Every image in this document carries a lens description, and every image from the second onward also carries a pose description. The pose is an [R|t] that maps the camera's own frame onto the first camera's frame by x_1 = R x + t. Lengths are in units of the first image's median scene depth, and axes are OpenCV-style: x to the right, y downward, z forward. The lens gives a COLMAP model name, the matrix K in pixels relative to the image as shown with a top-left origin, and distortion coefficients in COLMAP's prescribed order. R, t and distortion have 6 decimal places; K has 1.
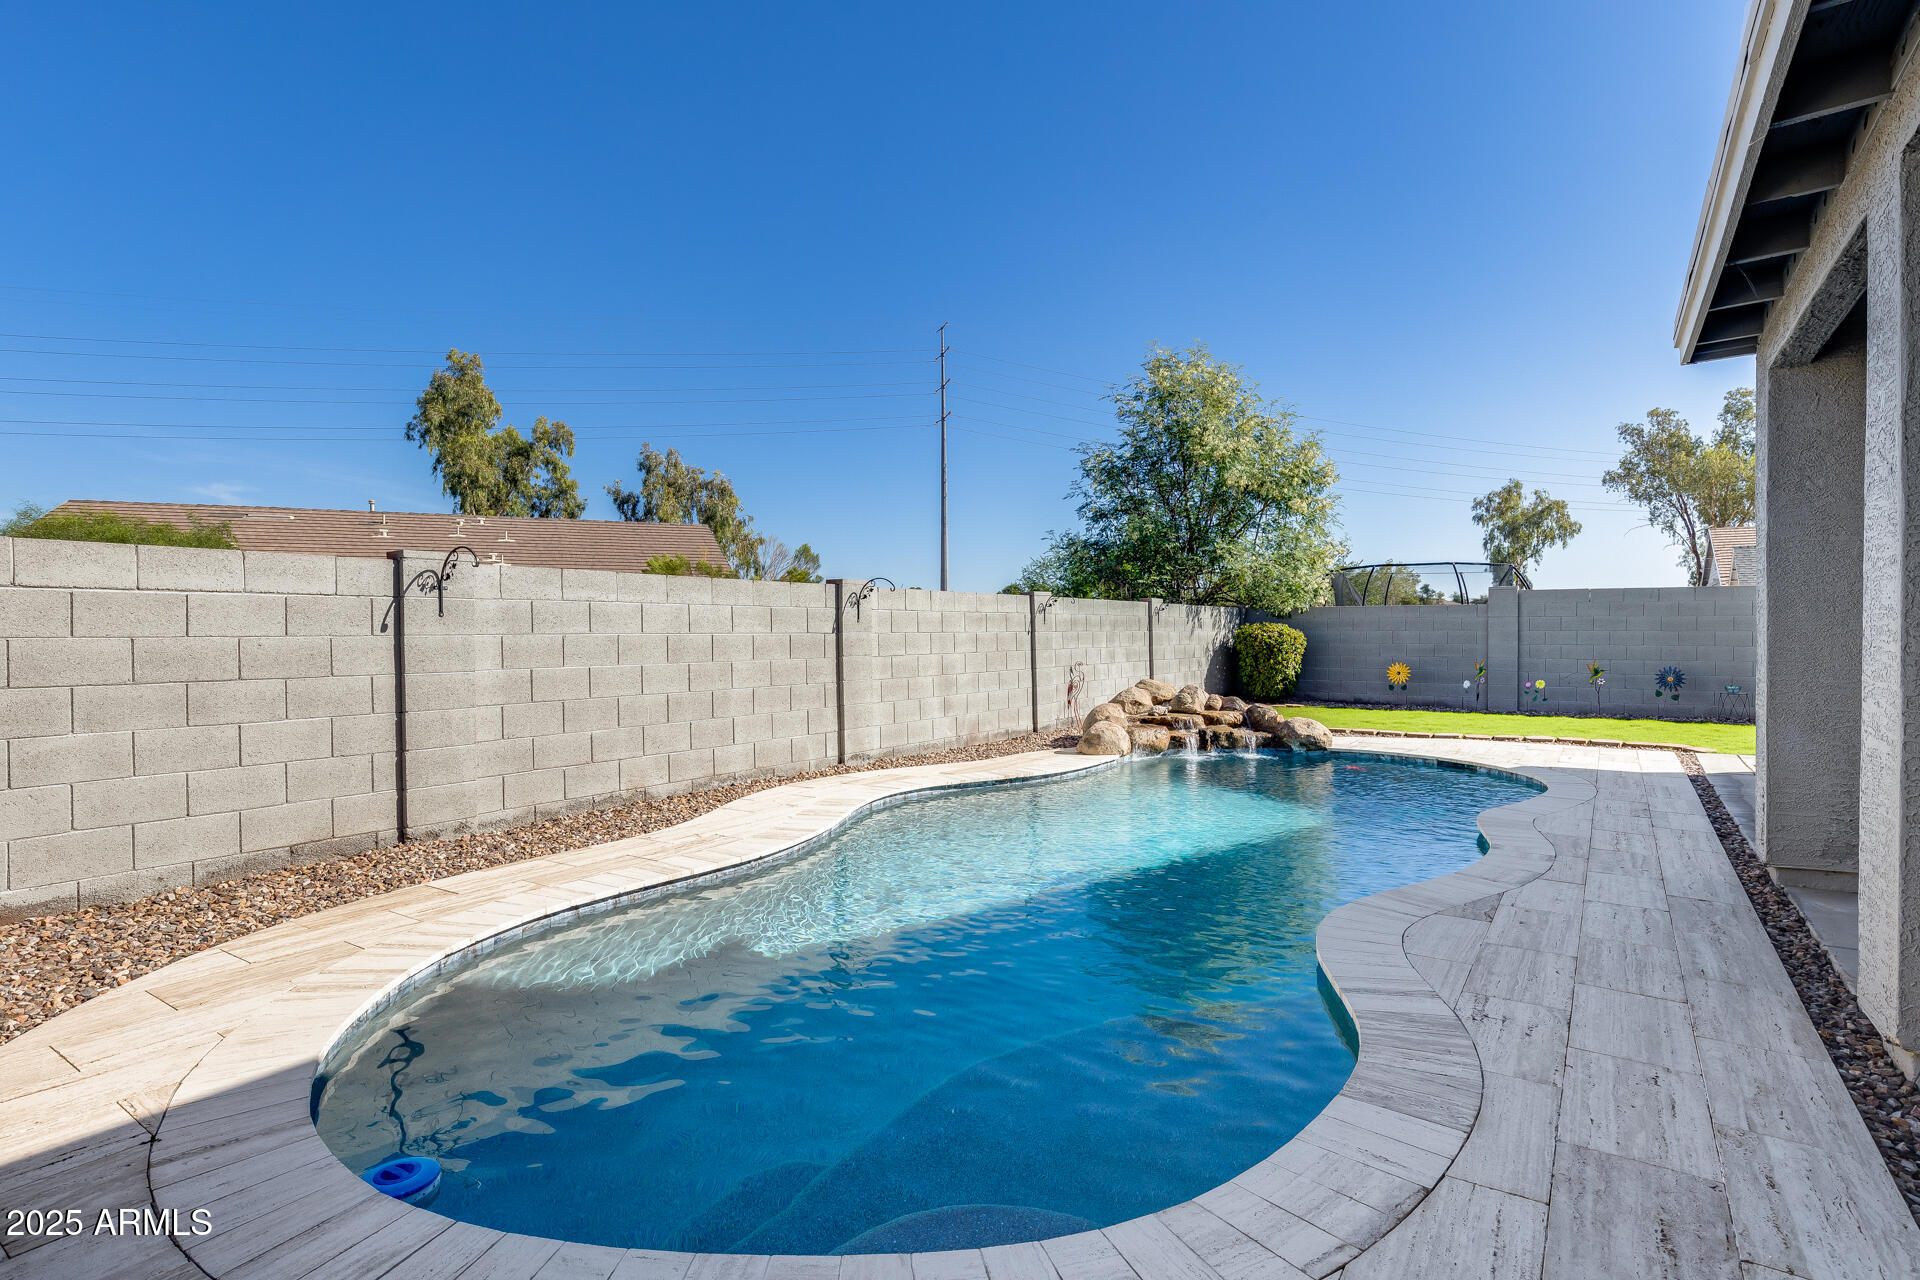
lens RADIAL K [[950.4, 0, 951.1], [0, 950.4, 647.8], [0, 0, 1]] dist [-0.002290, 0.000013]
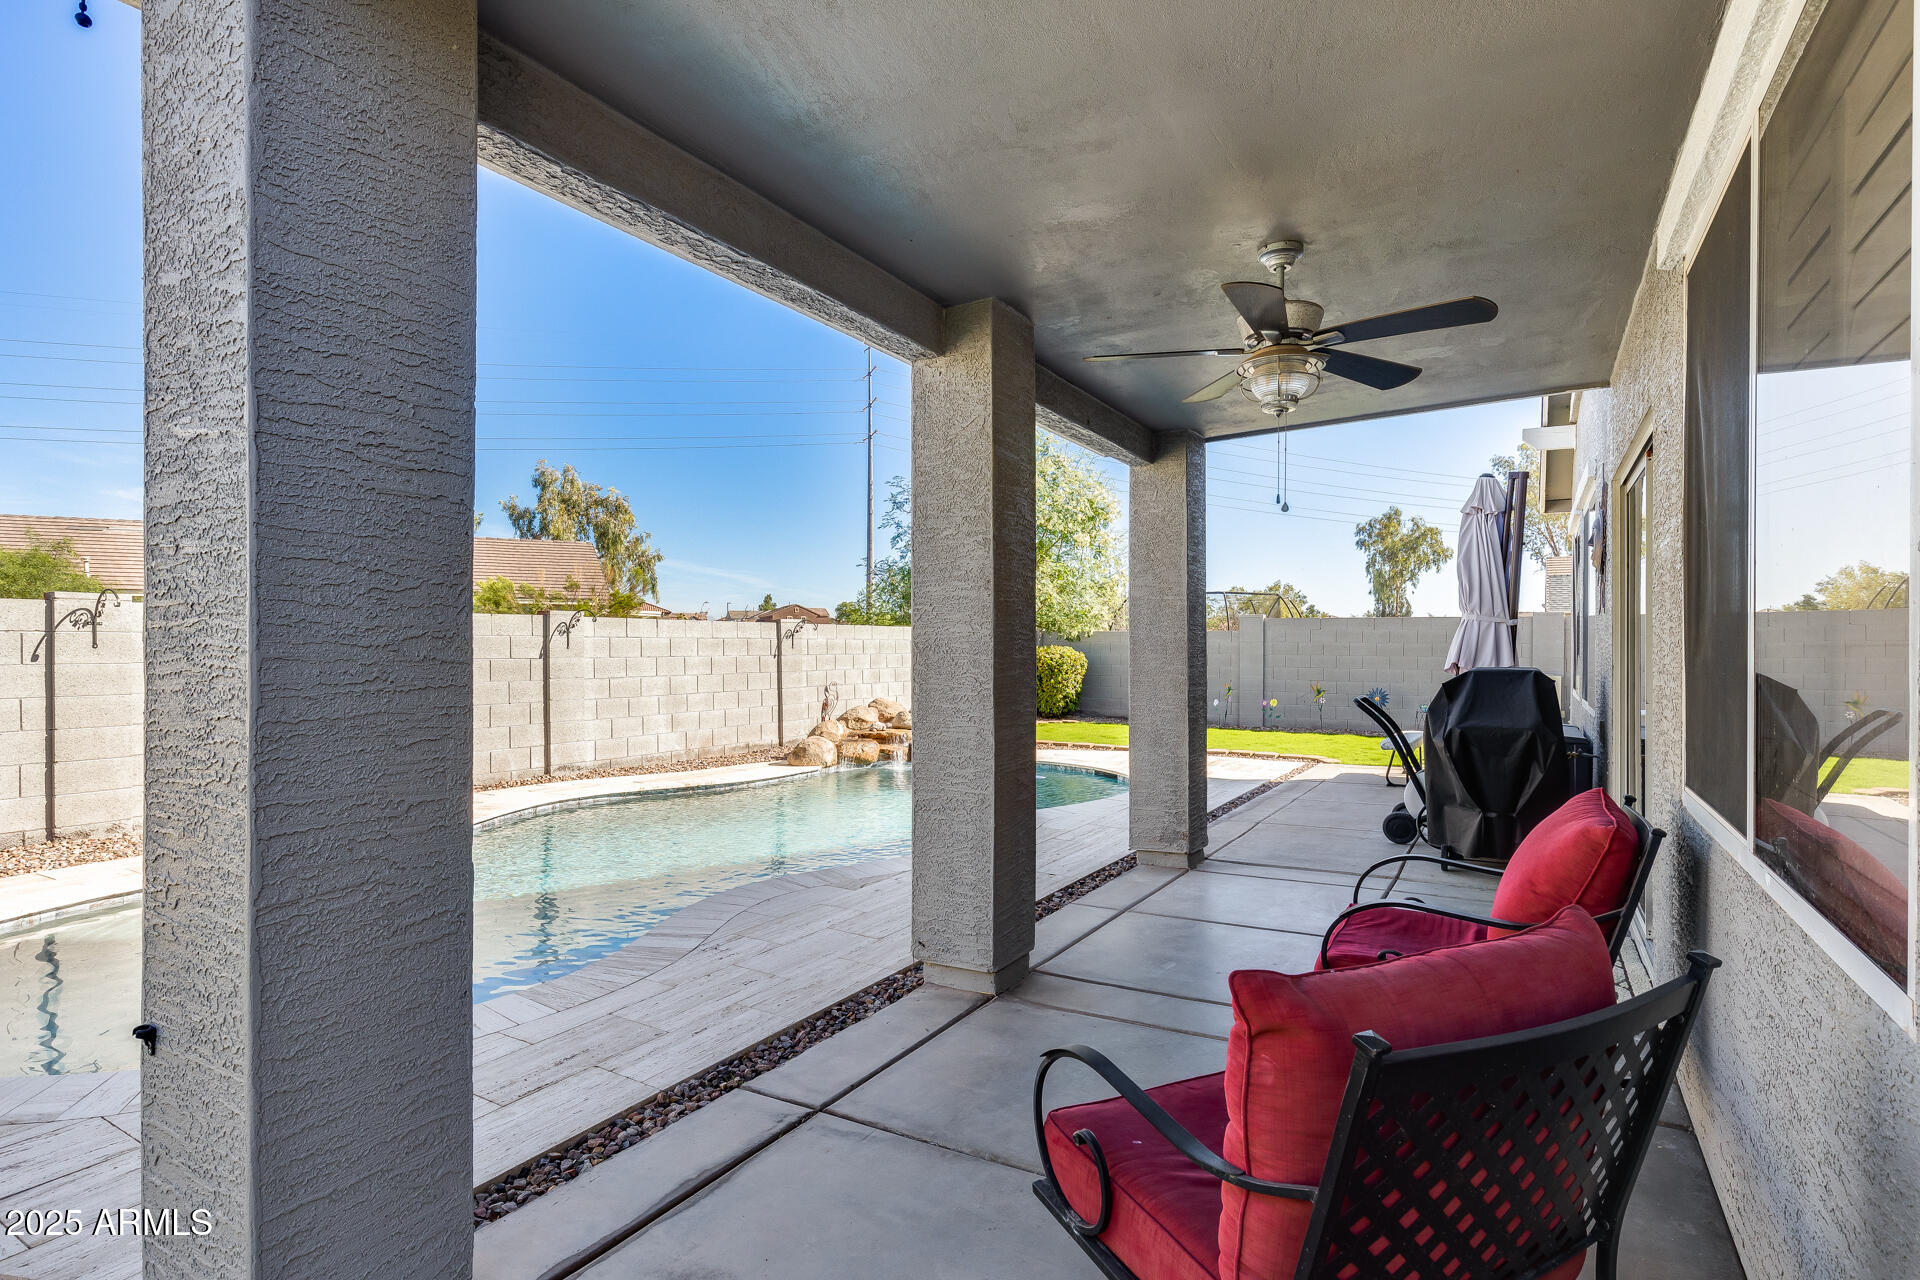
lens RADIAL K [[950.4, 0, 963.3], [0, 950.4, 636.8], [0, 0, 1]] dist [-0.002290, 0.000013]
pose [[0.997893, 0.006577, 0.064548, 0.213509], [-0.004886, 0.999642, -0.026311, -0.009704], [-0.064697, 0.025940, 0.997568, -0.112040]]
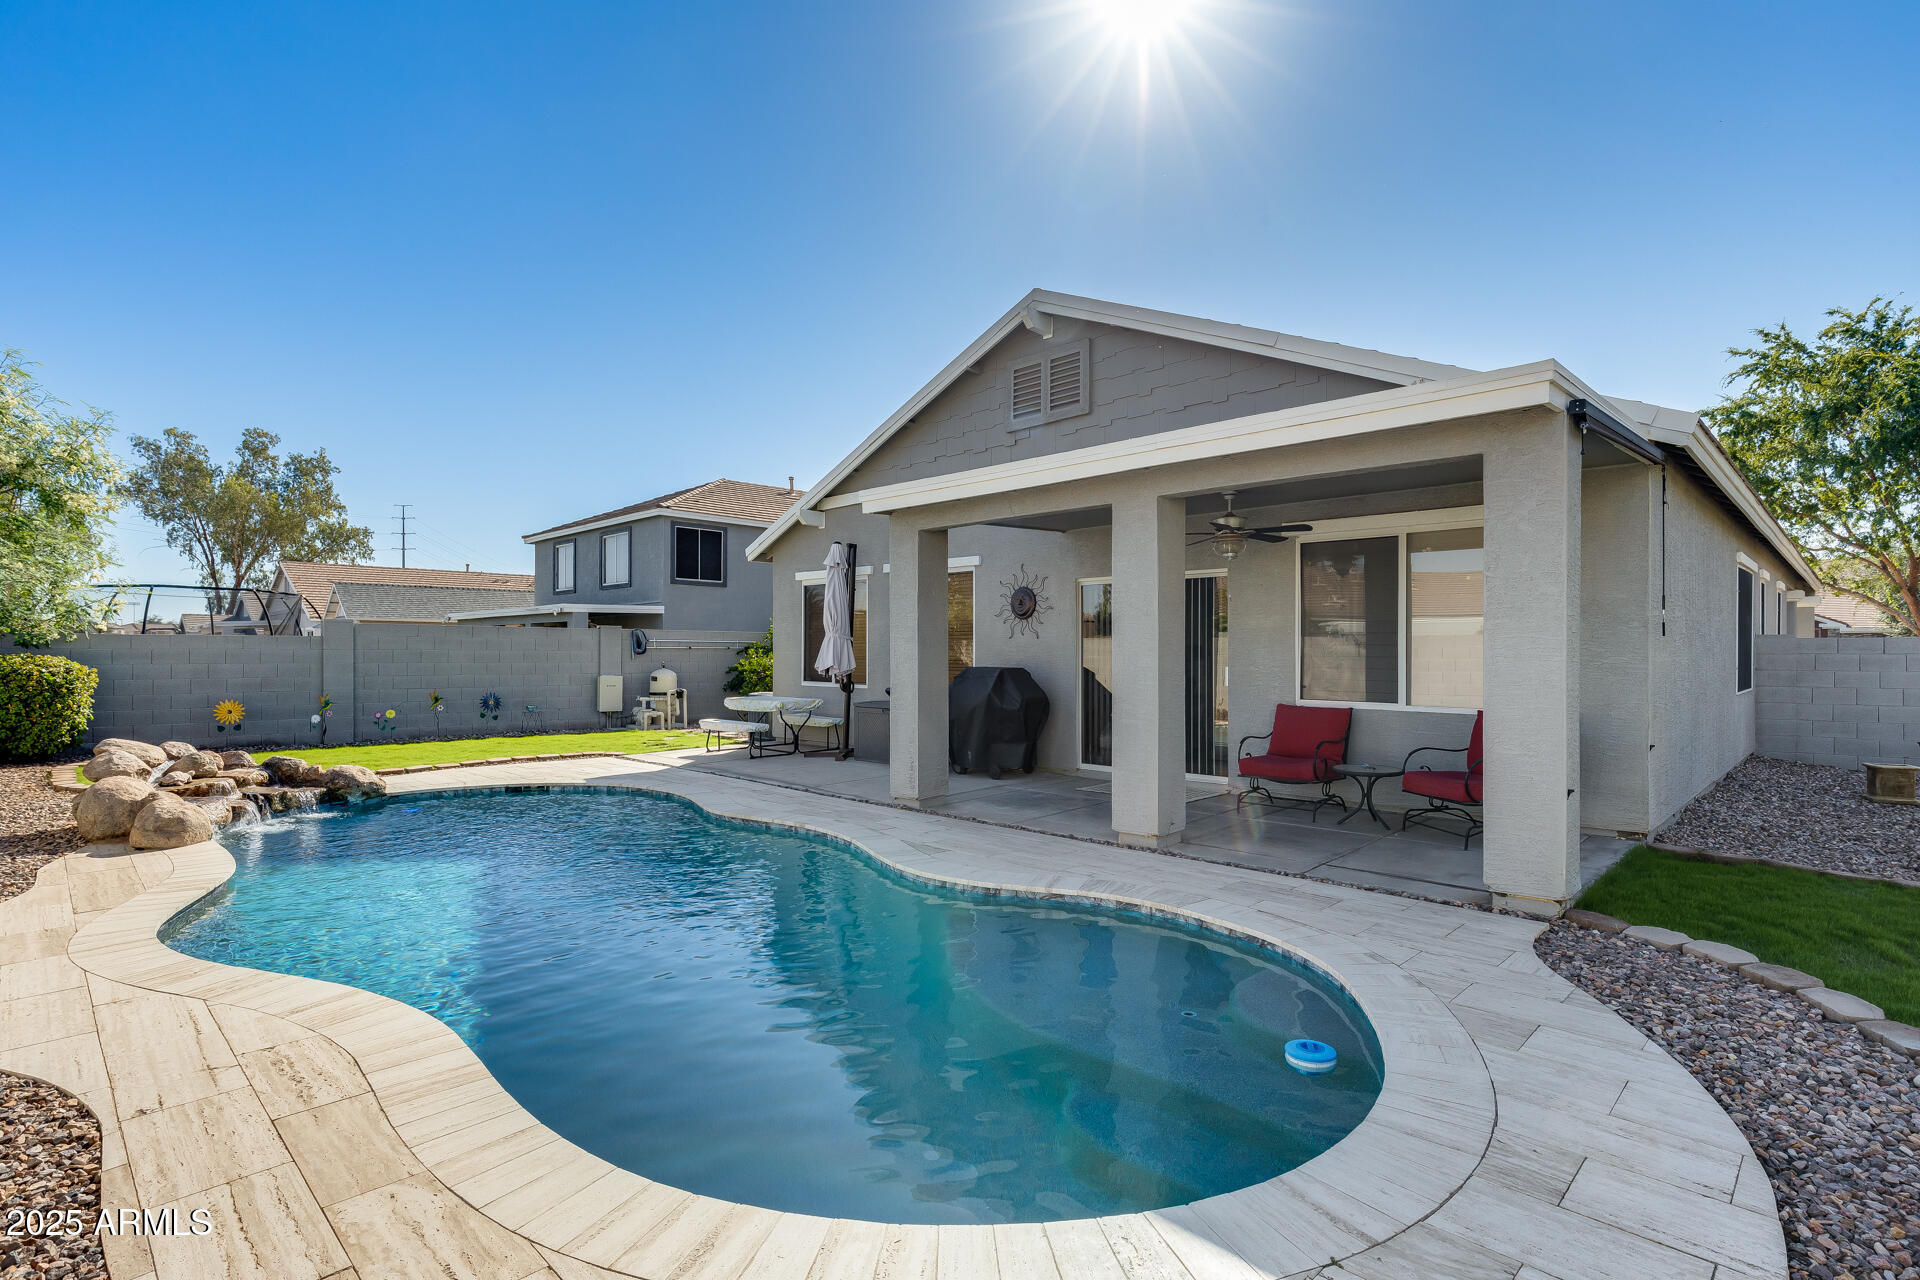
lens RADIAL K [[950.4, 0, 952.5], [0, 950.4, 644.7], [0, 0, 1]] dist [-0.002290, 0.000013]
pose [[0.172832, 0.010994, 0.984890, -0.362379], [0.015871, 0.999777, -0.013945, -0.016407], [-0.984823, 0.018041, 0.172619, 0.236962]]
